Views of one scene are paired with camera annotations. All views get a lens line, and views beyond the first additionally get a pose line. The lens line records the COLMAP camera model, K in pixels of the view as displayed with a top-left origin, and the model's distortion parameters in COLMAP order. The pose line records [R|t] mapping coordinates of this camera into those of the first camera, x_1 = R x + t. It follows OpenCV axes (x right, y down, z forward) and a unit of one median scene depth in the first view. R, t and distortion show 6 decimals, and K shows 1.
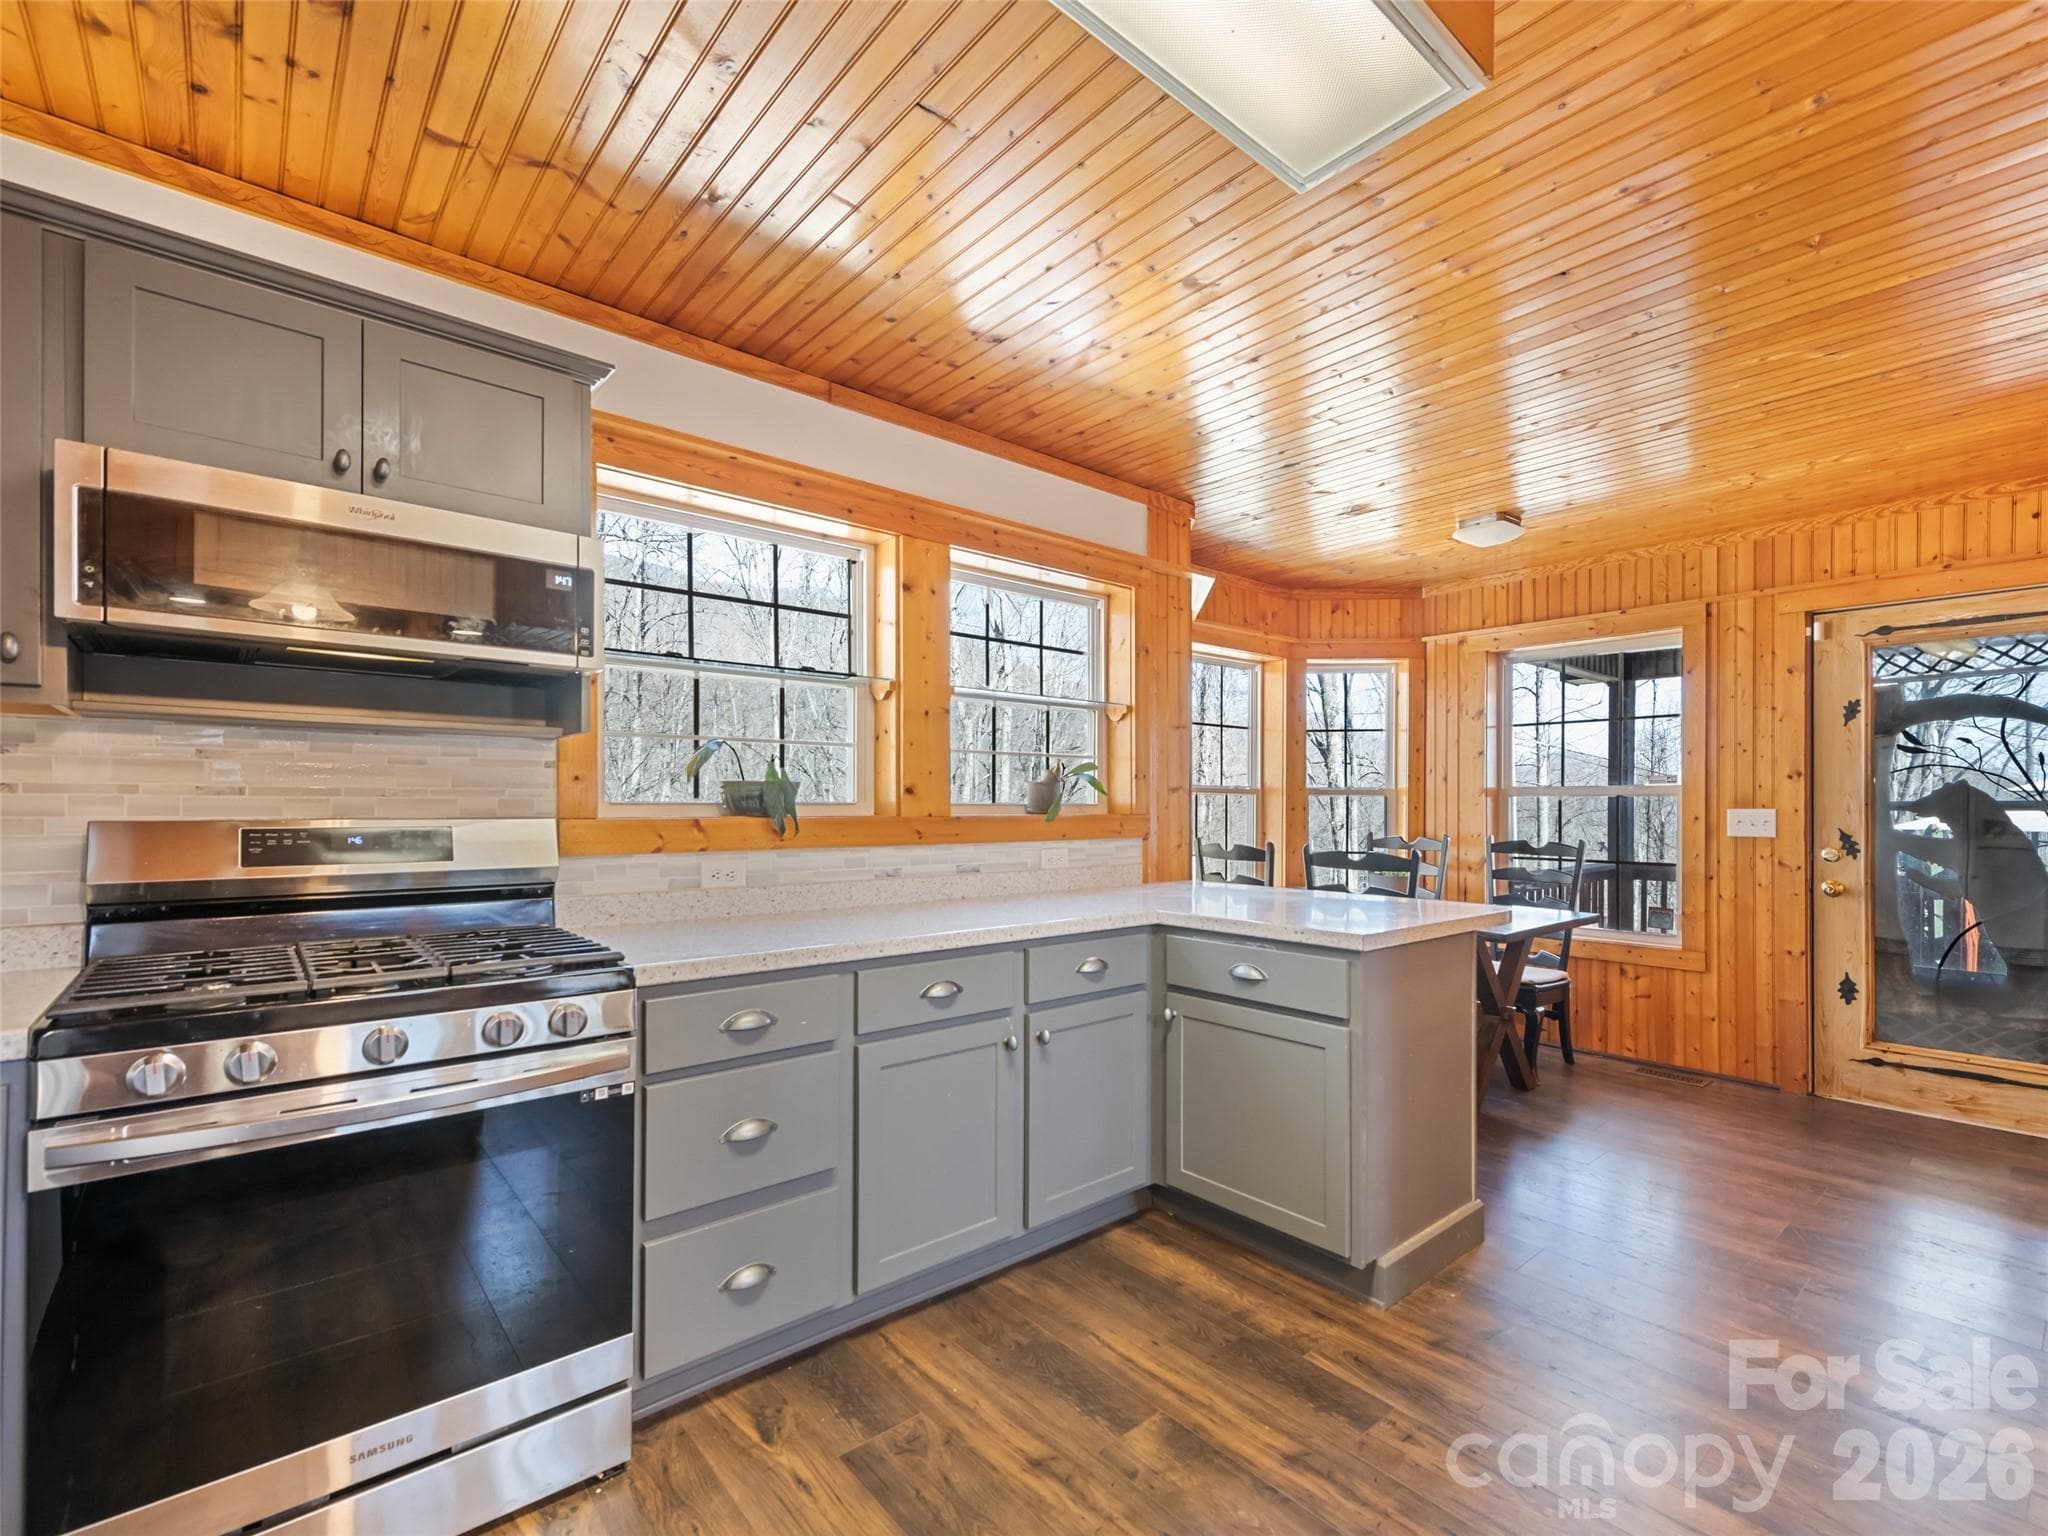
lens RADIAL K [[919.2, 0, 1027.6], [0, 919.2, 801.9], [0, 0, 1]] dist [-0.000449, -0.000272]
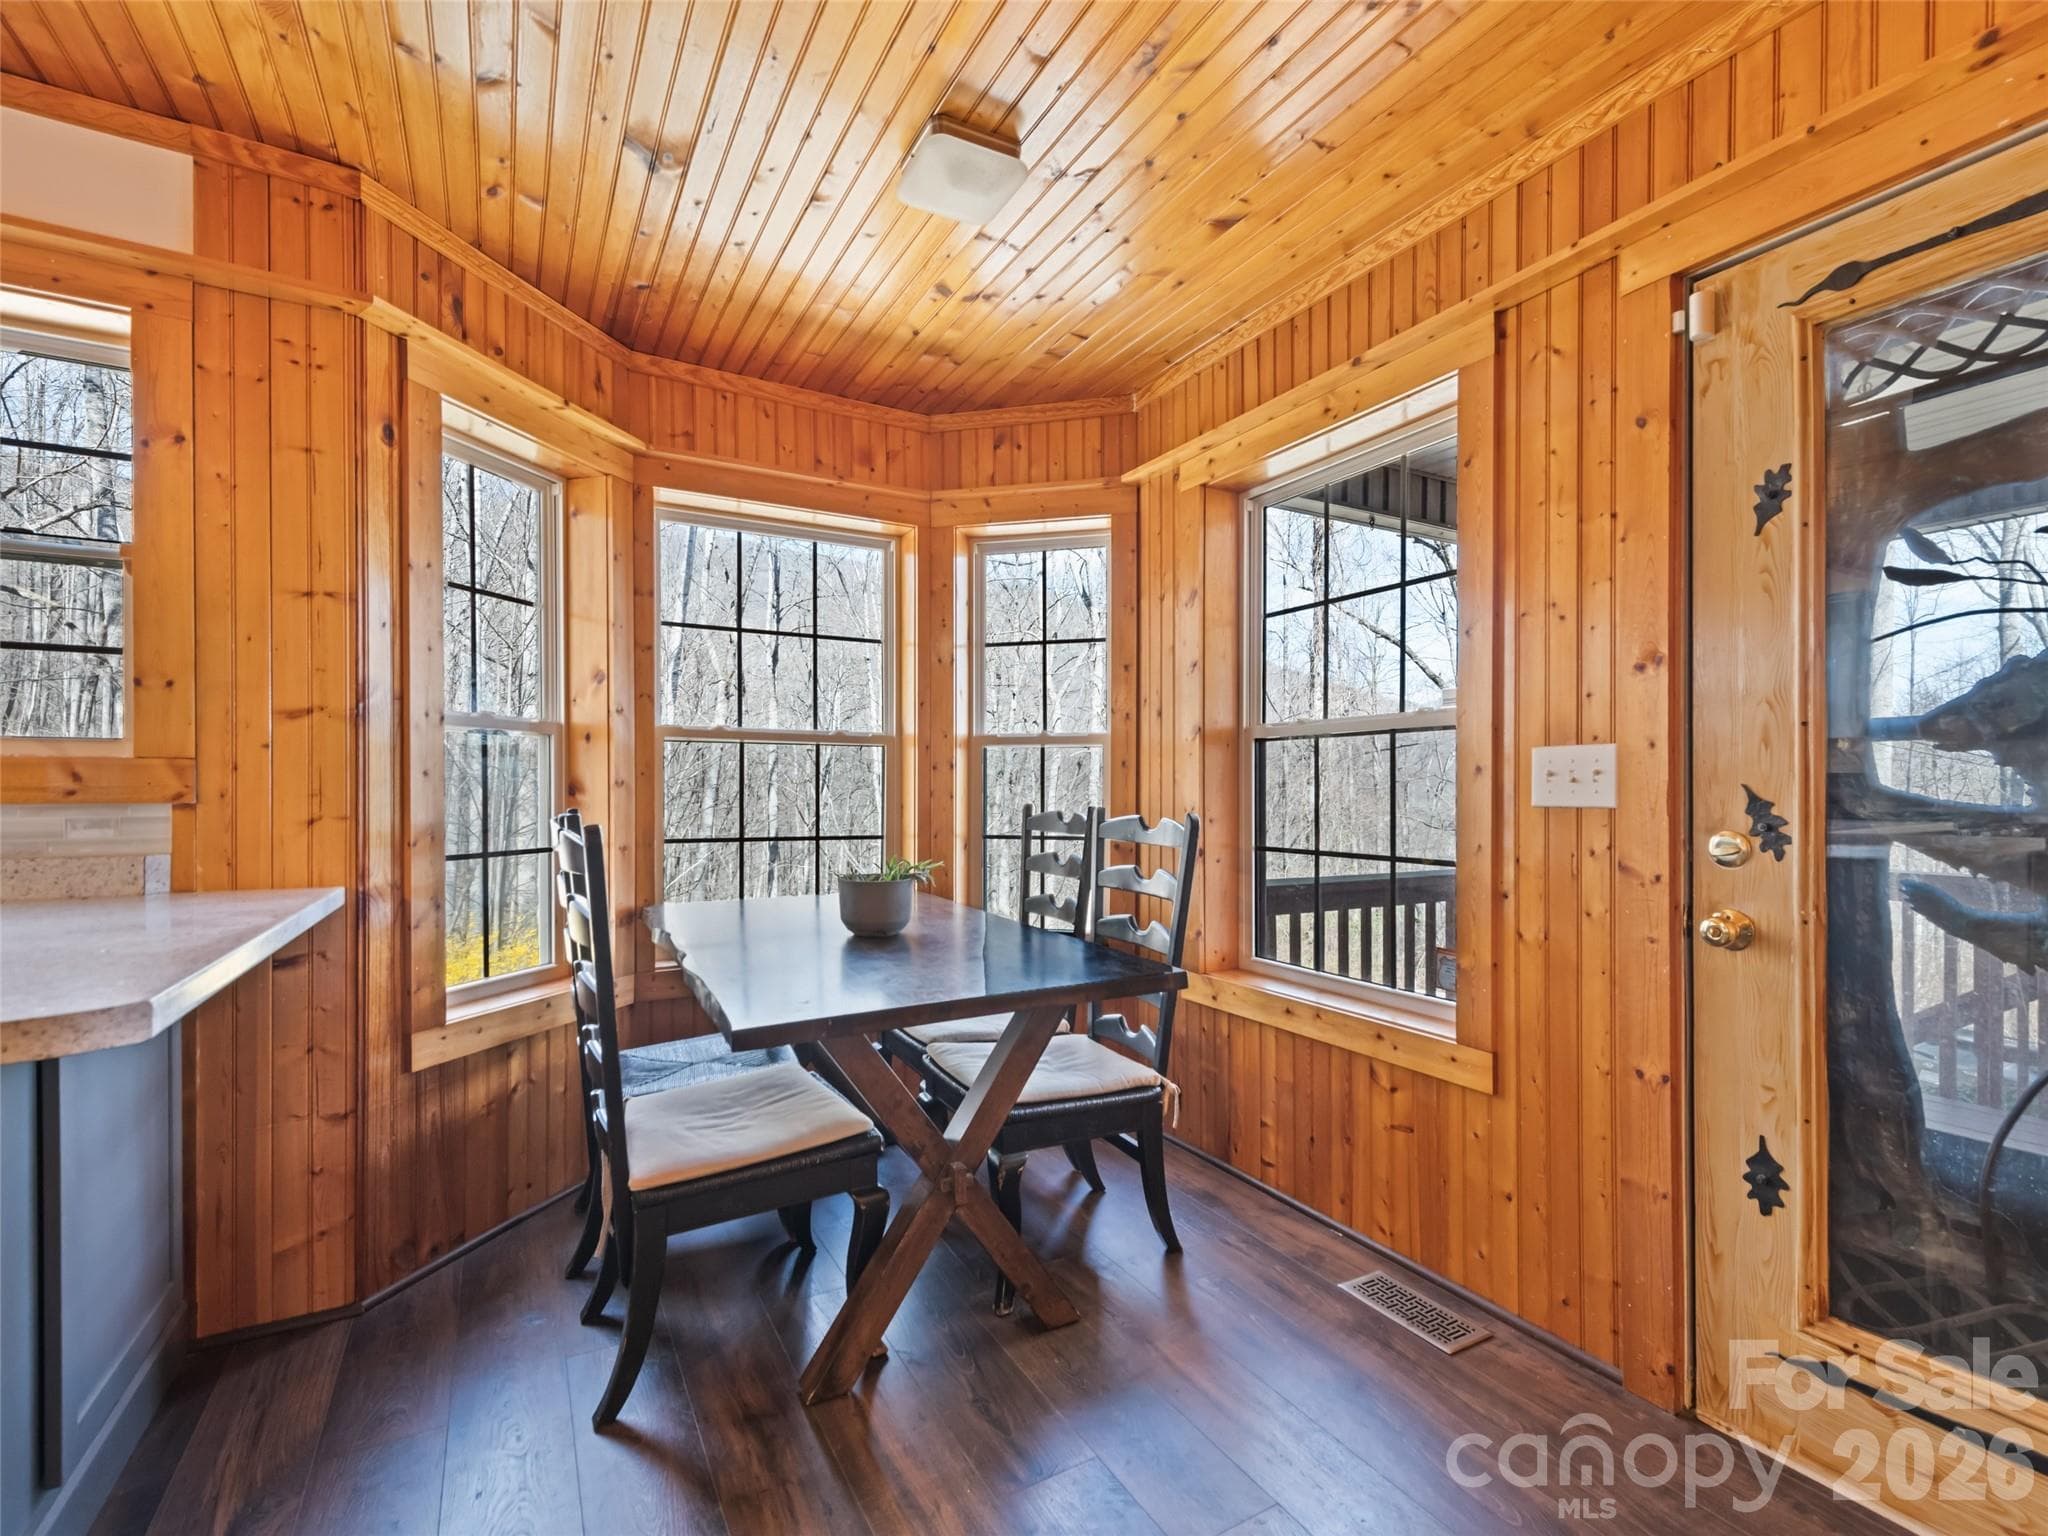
lens RADIAL K [[974.6, 0, 971.2], [0, 974.6, 786.1], [0, 0, 1]] dist [0.004514, -0.000054]
pose [[0.985176, -0.002474, -0.171527, 0.629705], [0.003005, 0.999991, 0.002835, 0.027747], [0.171518, -0.003308, 0.985175, 0.519422]]
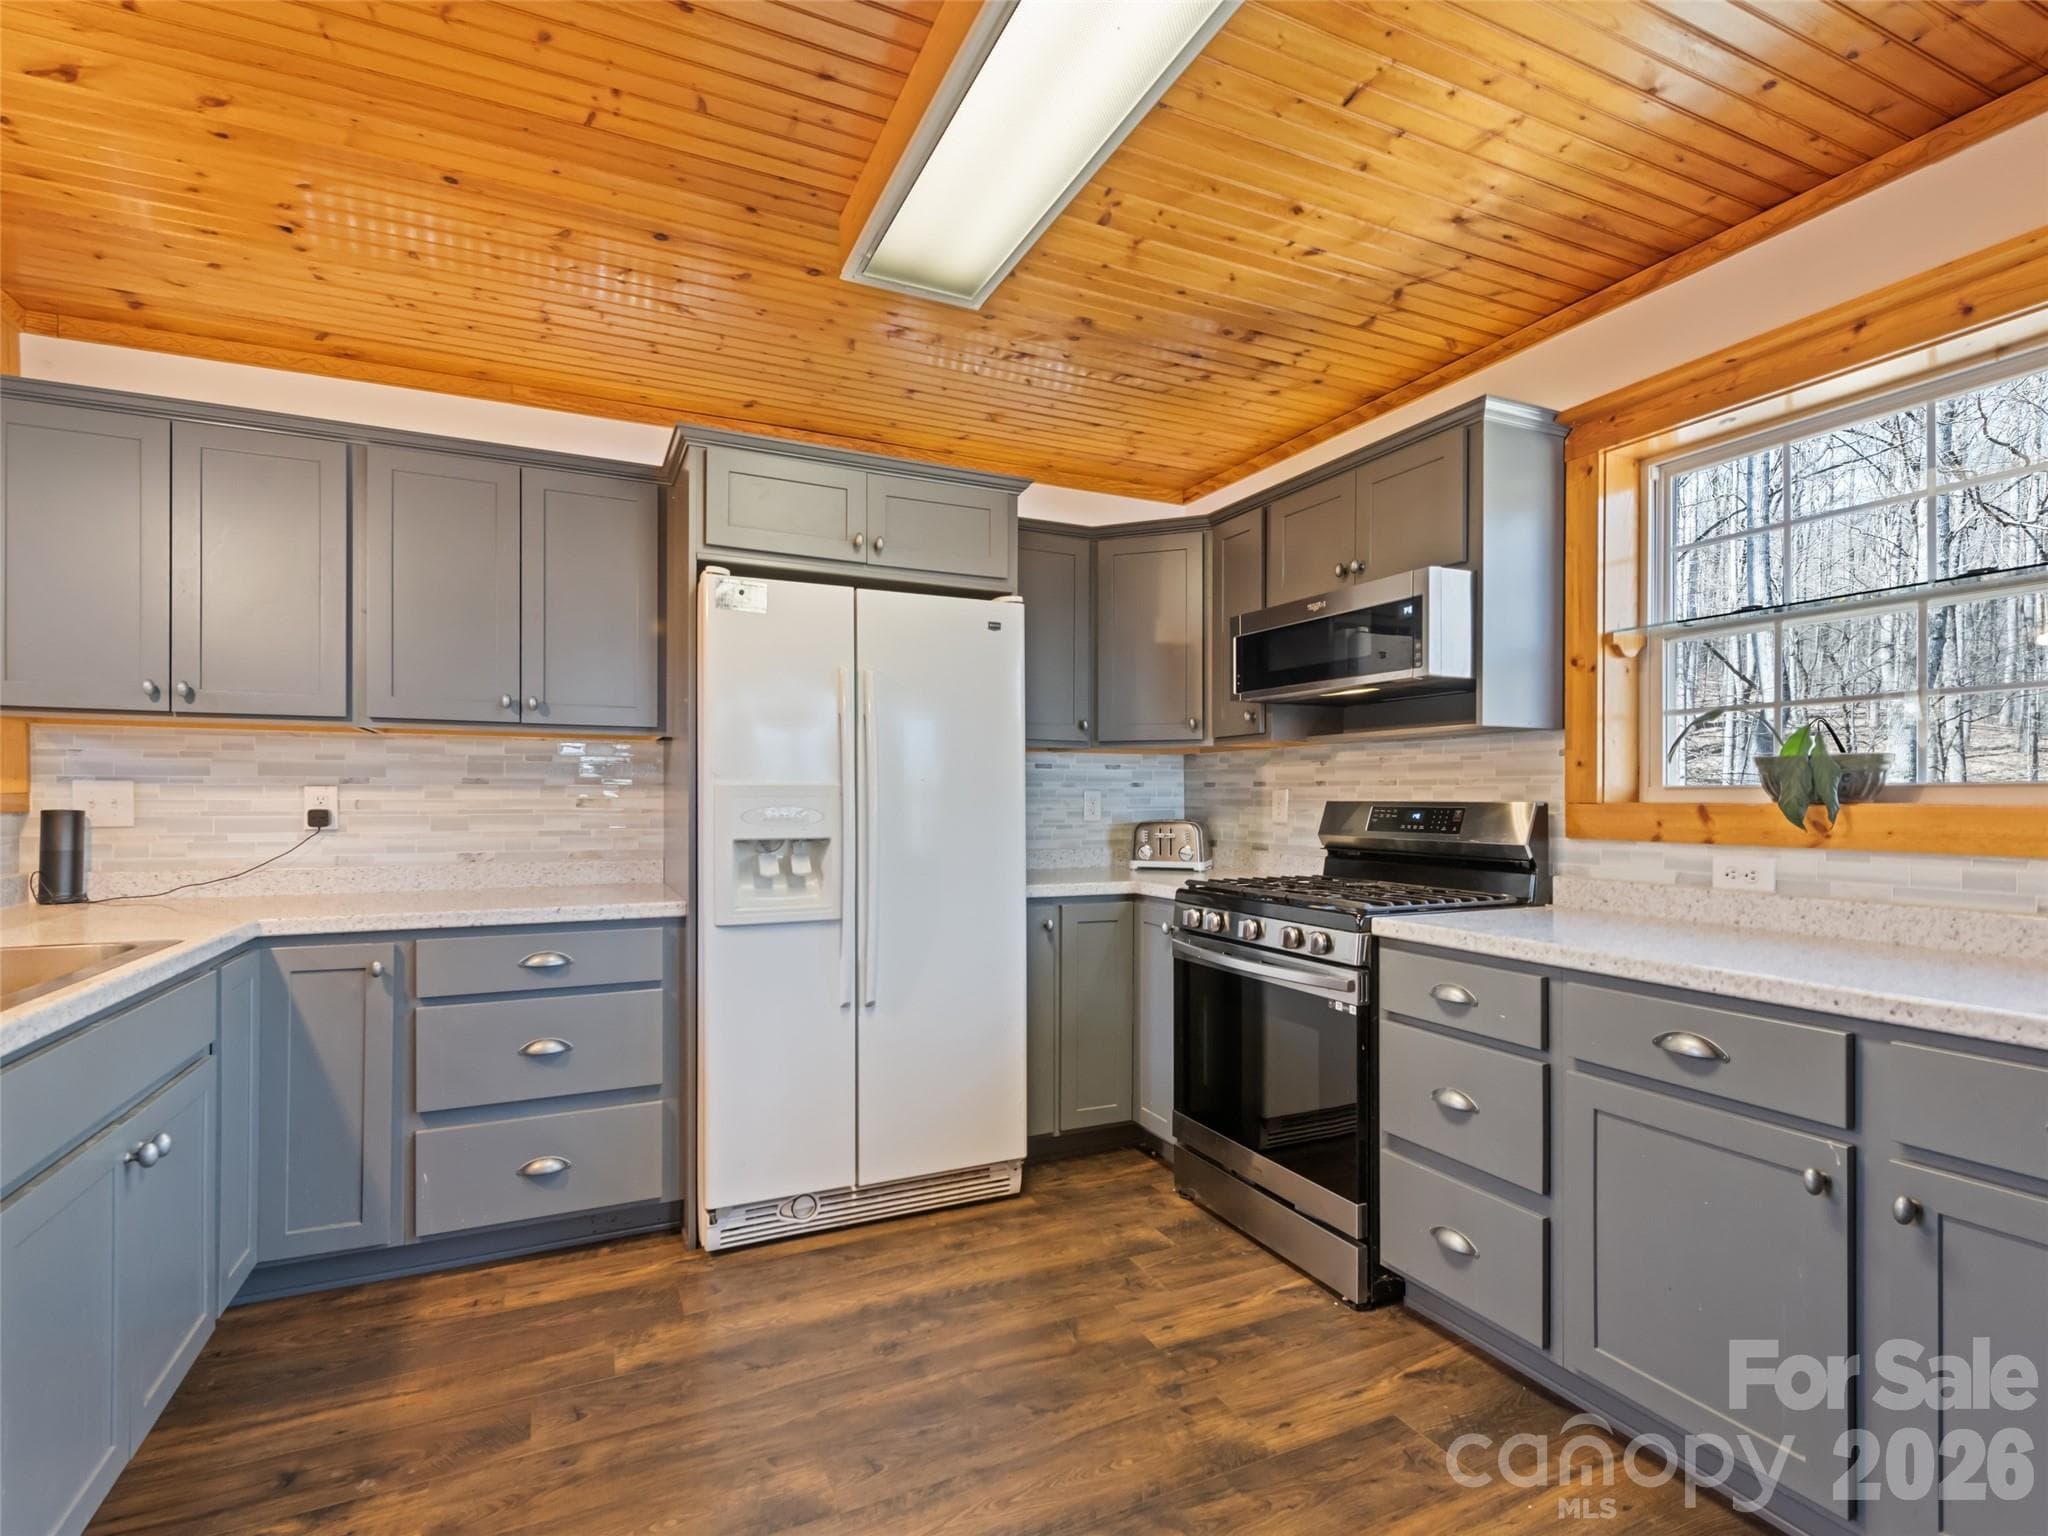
lens RADIAL K [[974.6, 0, 971.2], [0, 974.6, 786.1], [0, 0, 1]] dist [0.004514, -0.000054]
pose [[-0.304711, -0.013924, -0.952343, 0.463194], [0.001687, 0.999884, -0.015159, 0.009002], [0.952443, -0.006226, -0.304652, 0.410666]]
